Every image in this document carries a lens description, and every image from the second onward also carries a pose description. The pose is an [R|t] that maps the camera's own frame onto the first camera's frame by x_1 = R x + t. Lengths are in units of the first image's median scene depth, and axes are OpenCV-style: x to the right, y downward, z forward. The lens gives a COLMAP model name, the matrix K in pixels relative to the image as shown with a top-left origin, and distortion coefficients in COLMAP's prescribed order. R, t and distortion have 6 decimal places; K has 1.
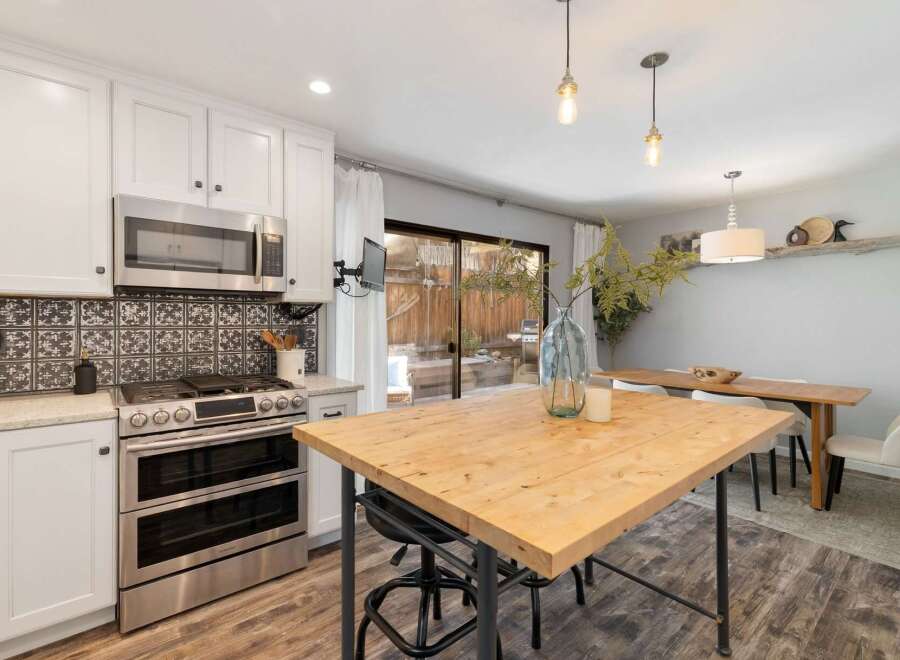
lens RADIAL K [[435.2, 0, 448.8], [0, 435.2, 321.5], [0, 0, 1]] dist [0.002645, 0.000409]
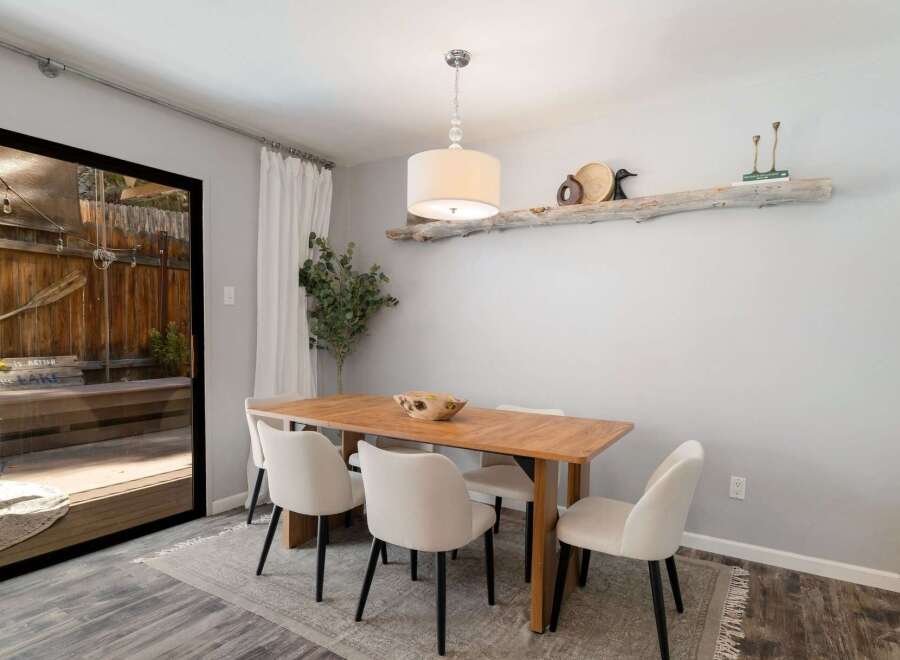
lens RADIAL K [[549.3, 0, 431.3], [0, 549.3, 371.1], [0, 0, 1]] dist [0.022122, 0.001215]
pose [[0.950109, -0.013858, 0.311611, 0.482994], [-0.011267, 0.996836, 0.078686, 0.017551], [-0.311715, -0.078271, 0.946946, 0.364313]]
